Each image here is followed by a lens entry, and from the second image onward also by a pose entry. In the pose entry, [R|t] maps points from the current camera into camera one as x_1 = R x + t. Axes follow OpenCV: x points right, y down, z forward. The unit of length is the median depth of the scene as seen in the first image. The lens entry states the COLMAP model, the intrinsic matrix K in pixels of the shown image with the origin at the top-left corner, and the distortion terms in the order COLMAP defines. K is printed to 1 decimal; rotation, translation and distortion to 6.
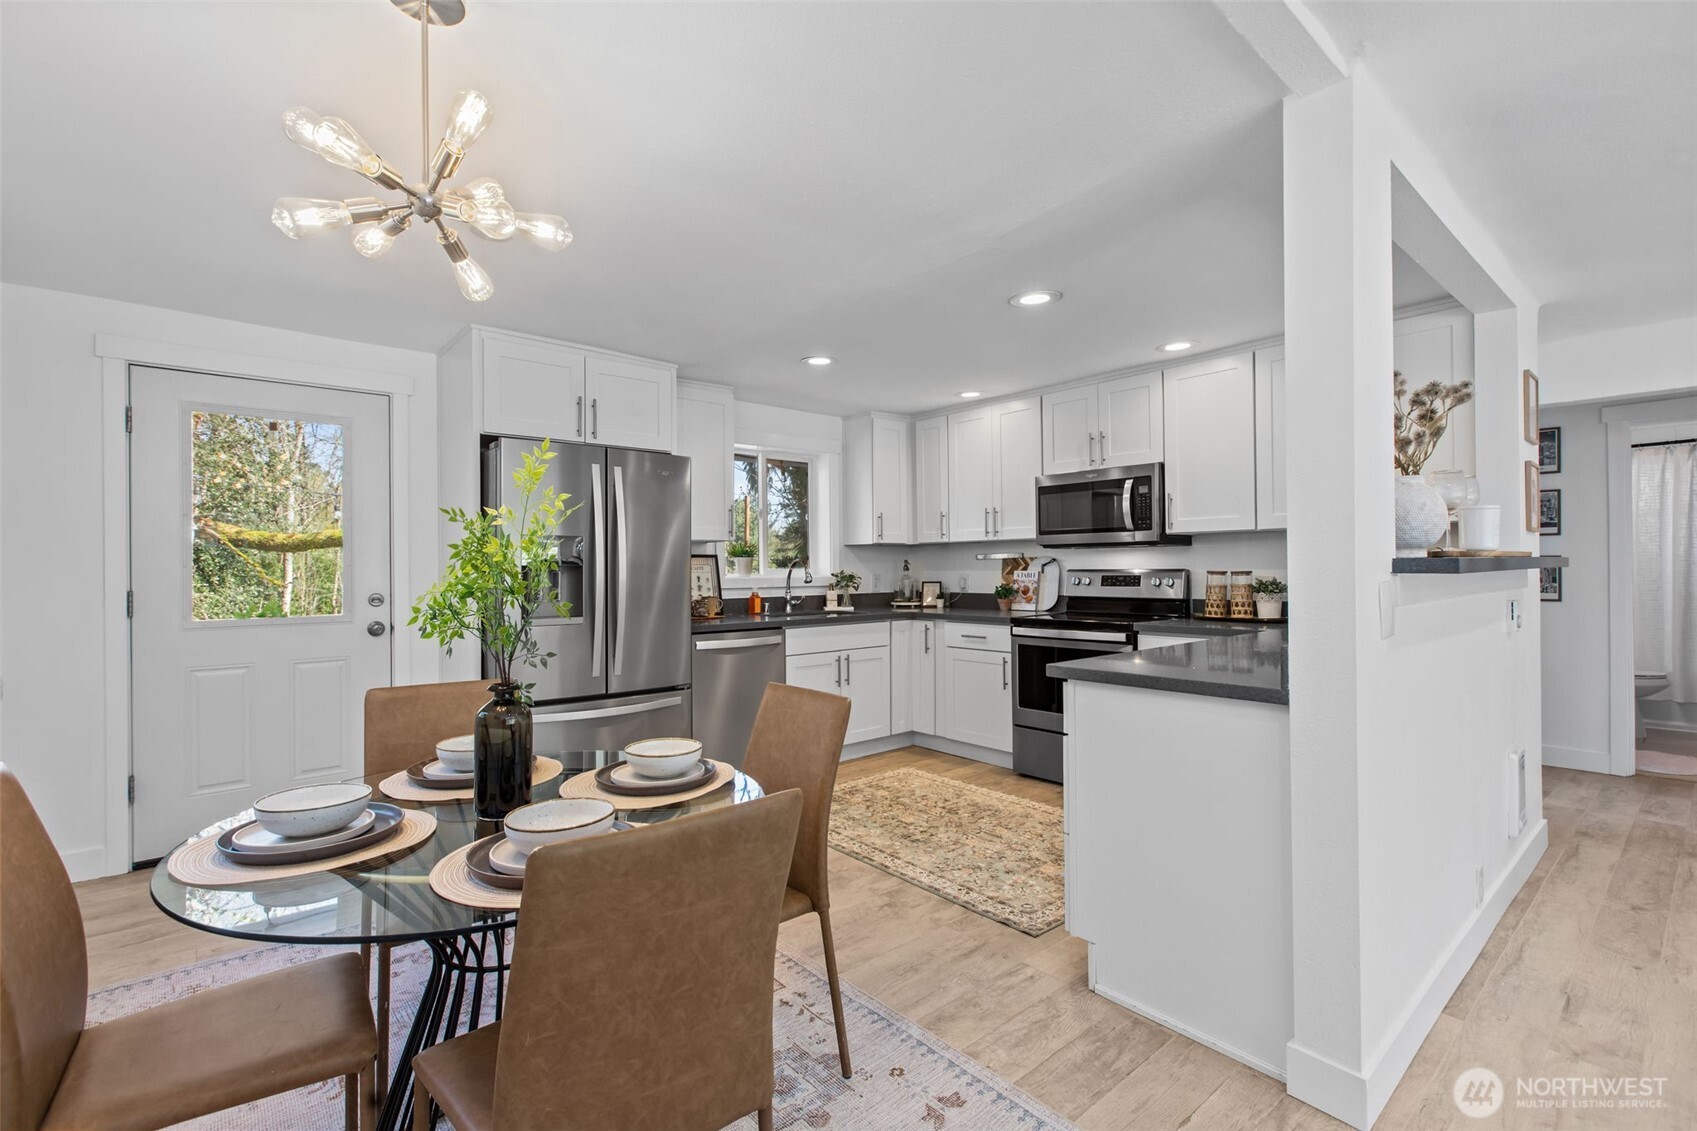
lens RADIAL K [[768.9, 0, 845.3], [0, 768.9, 556.2], [0, 0, 1]] dist [0.008217, -0.001869]
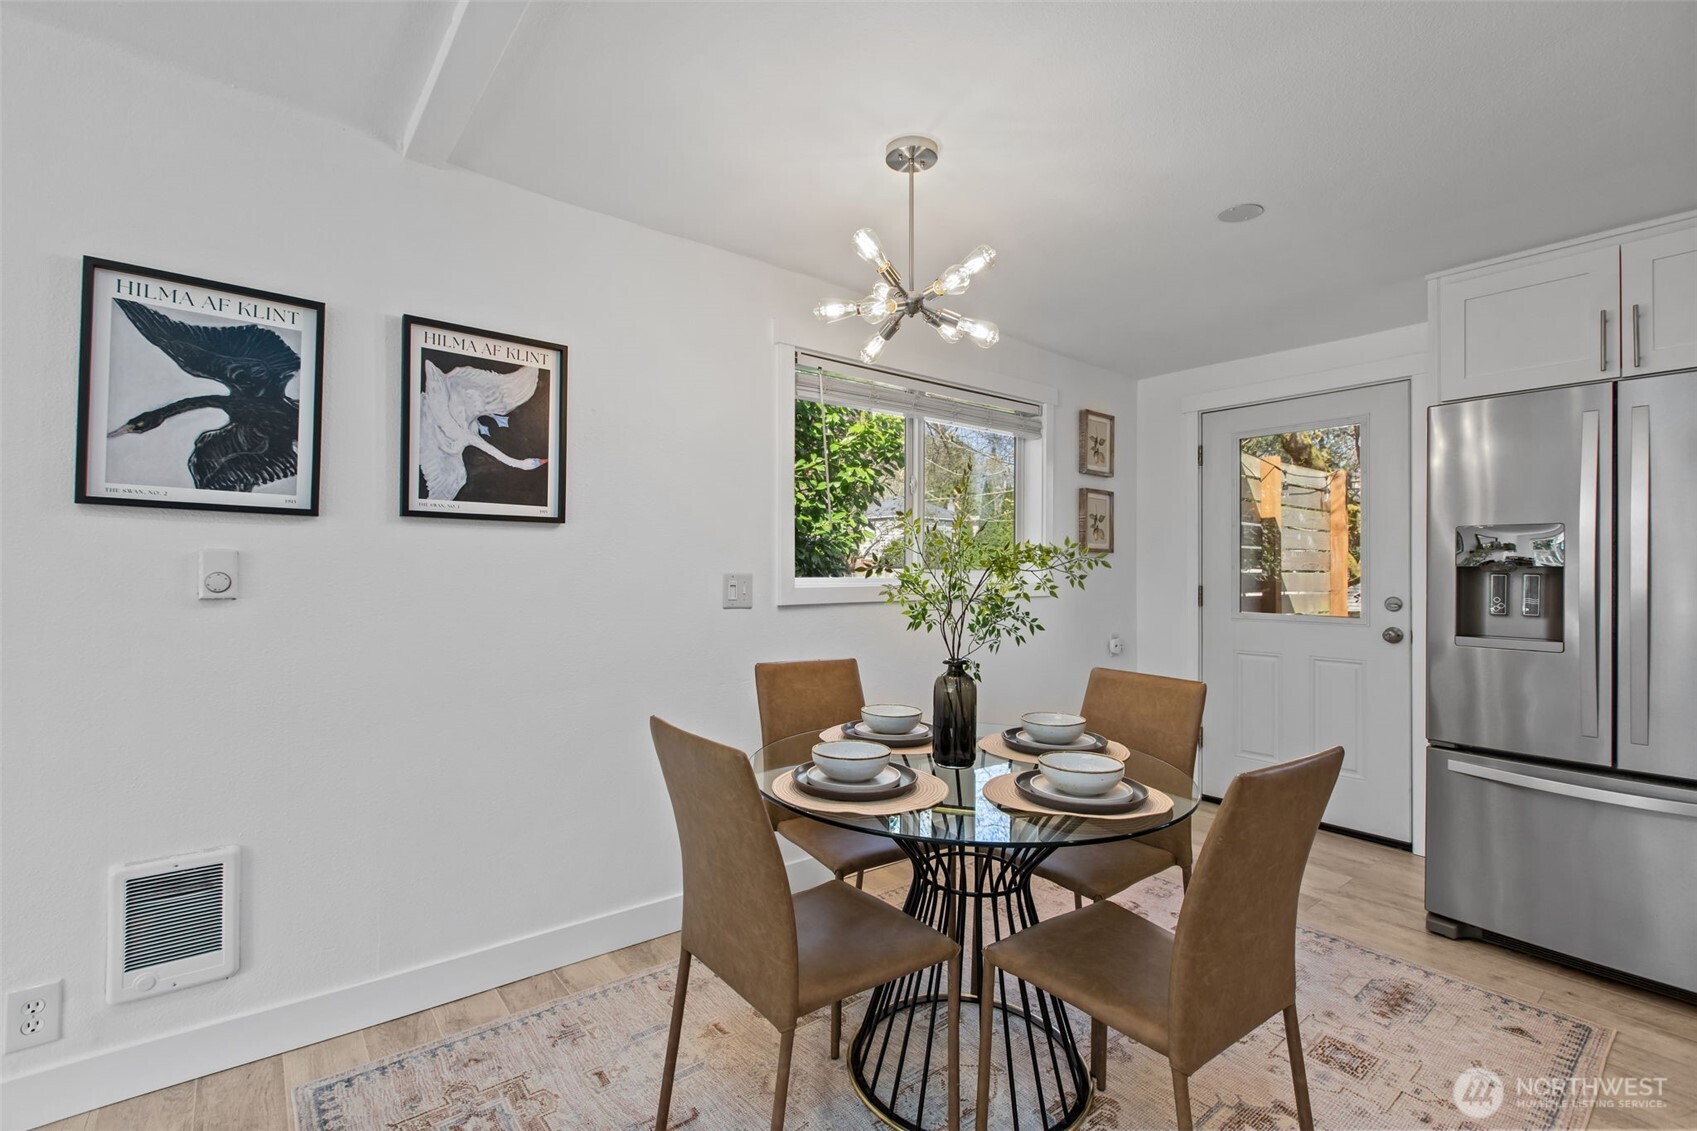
lens RADIAL K [[768.9, 0, 847.9], [0, 768.9, 557.1], [0, 0, 1]] dist [0.008217, -0.001869]
pose [[-0.020353, -0.012139, -0.999719, 0.297596], [0.007114, 0.999899, -0.012286, 0.005948], [0.999768, -0.007362, -0.020264, 0.322370]]
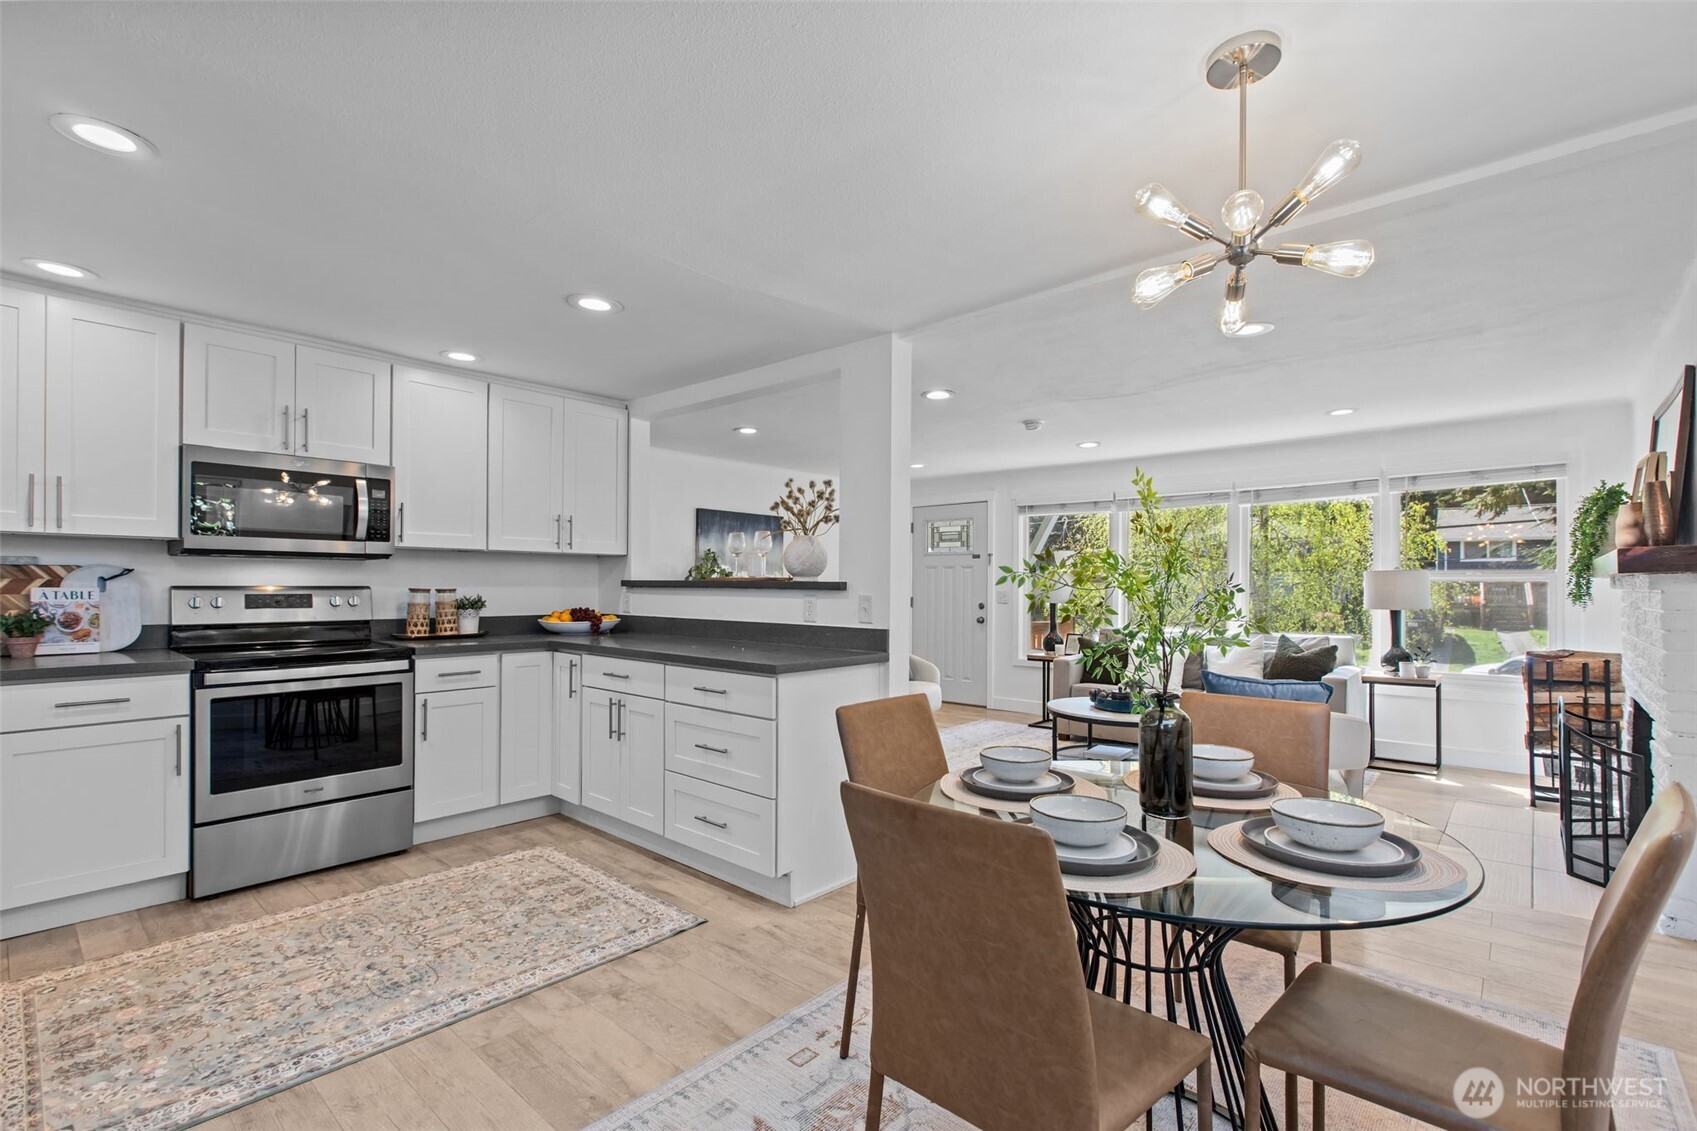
lens RADIAL K [[768.9, 0, 832.2], [0, 768.9, 586.6], [0, 0, 1]] dist [0.008217, -0.001869]
pose [[-0.130241, 0.002897, 0.991478, -0.536581], [-0.019730, 0.999790, -0.005513, 0.011756], [-0.991286, -0.020279, -0.130156, 0.602234]]
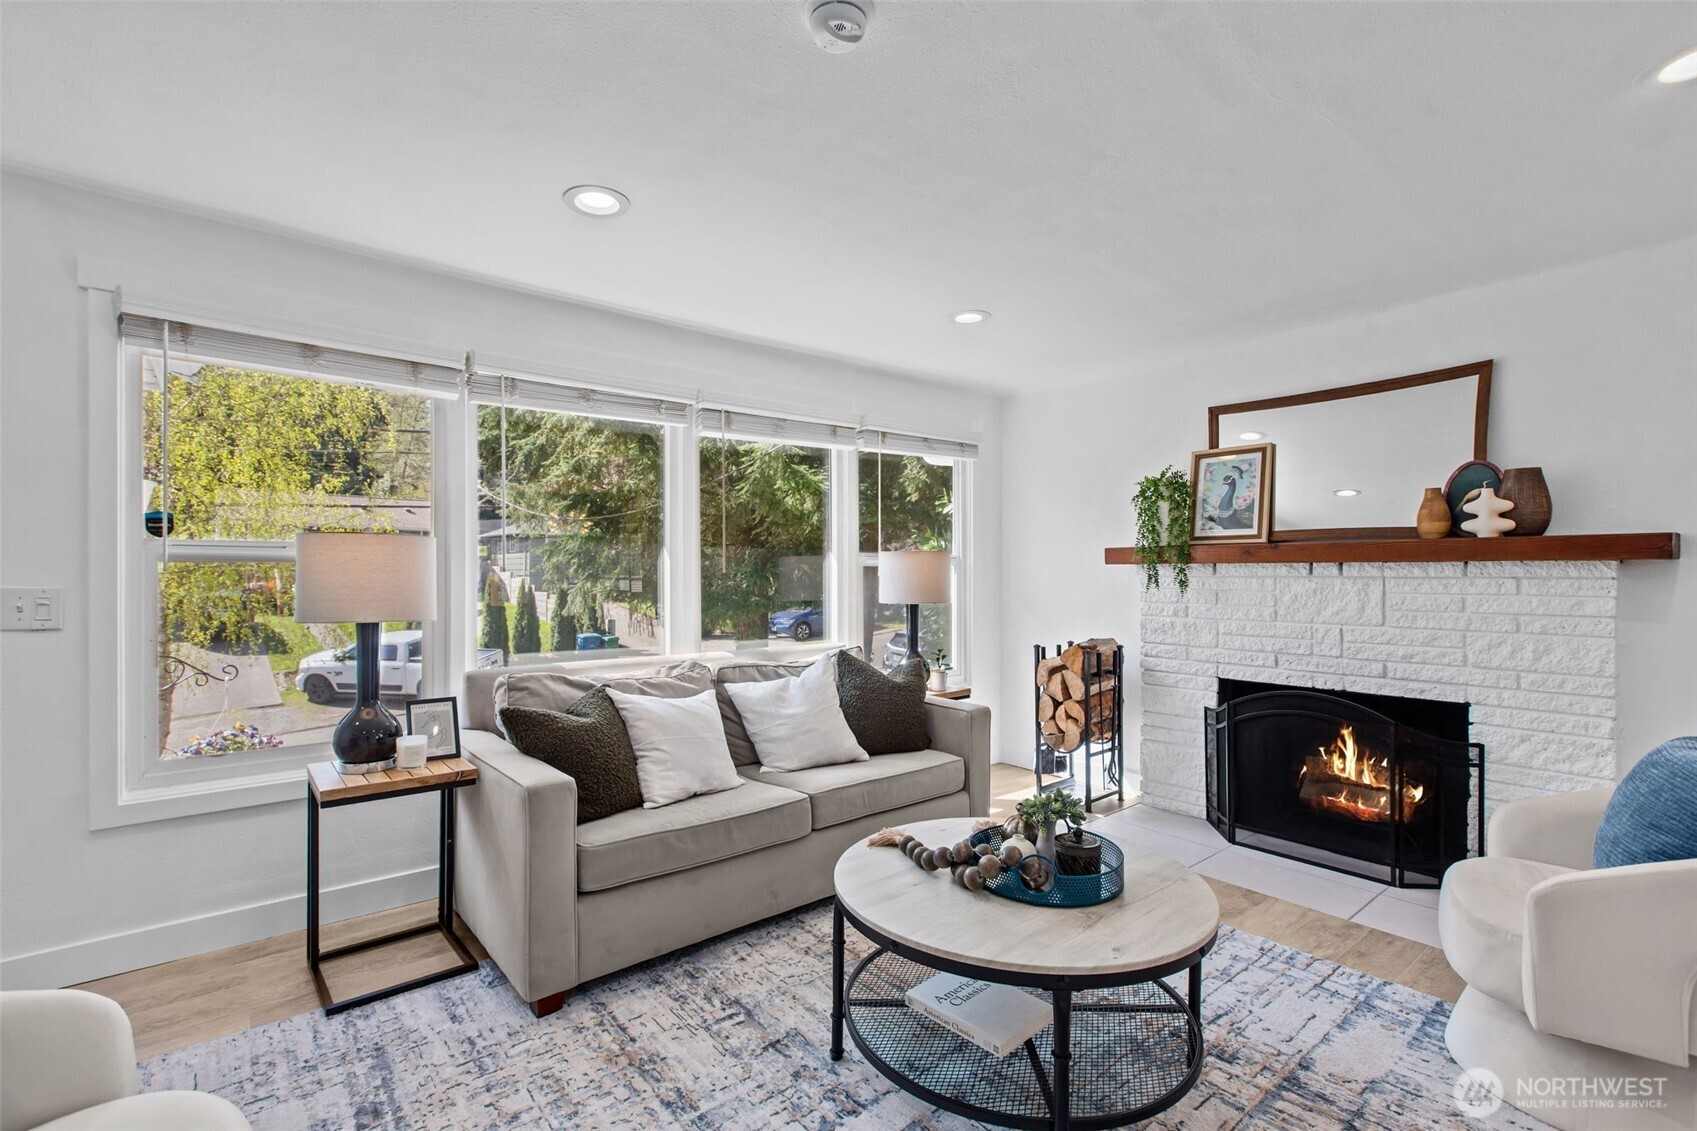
lens RADIAL K [[768.9, 0, 843.1], [0, 768.9, 582.6], [0, 0, 1]] dist [0.008217, -0.001869]
pose [[-0.999739, 0.004120, 0.022457, 0.640140], [0.004007, 0.999979, -0.005093, 0.003794], [-0.022478, -0.005002, -0.999735, 0.486821]]
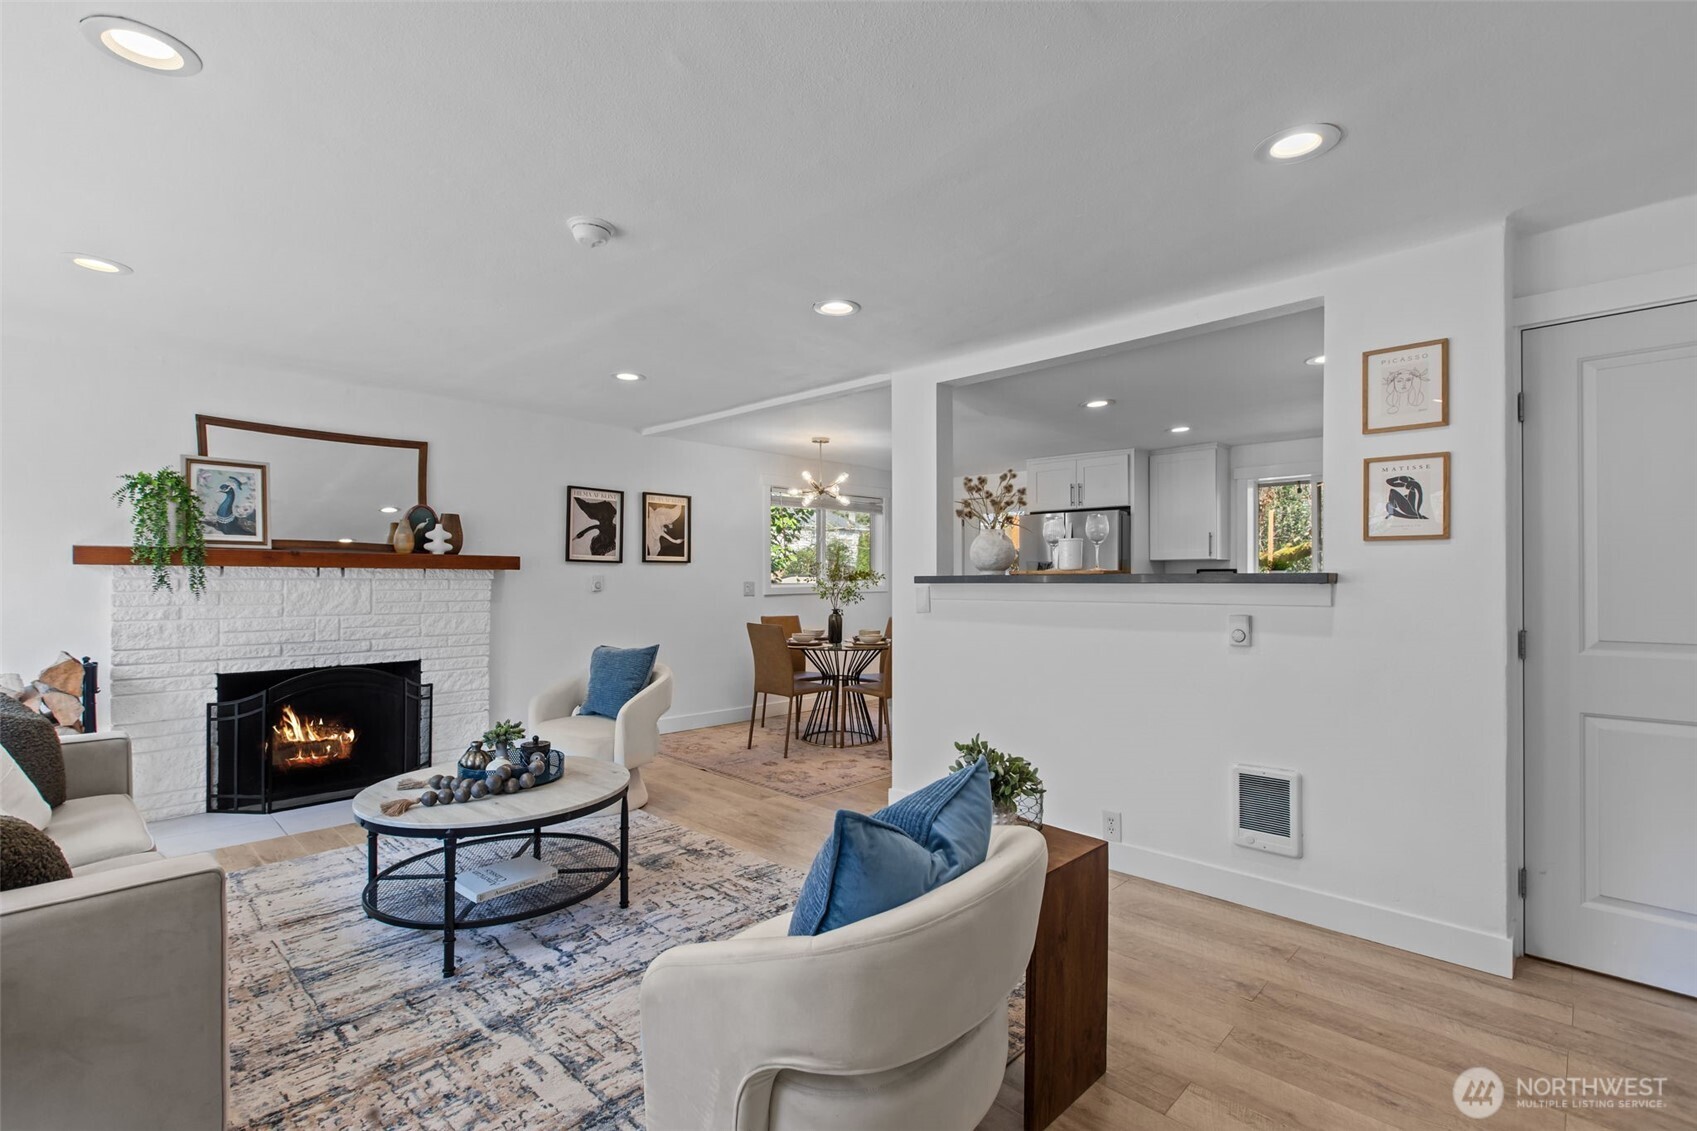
lens RADIAL K [[768.9, 0, 833.3], [0, 768.9, 581.3], [0, 0, 1]] dist [0.008217, -0.001869]
pose [[0.082759, 0.008749, -0.996531, 1.242525], [0.011947, 0.999881, 0.009771, -0.003044], [0.996498, -0.012715, 0.082644, 0.256762]]
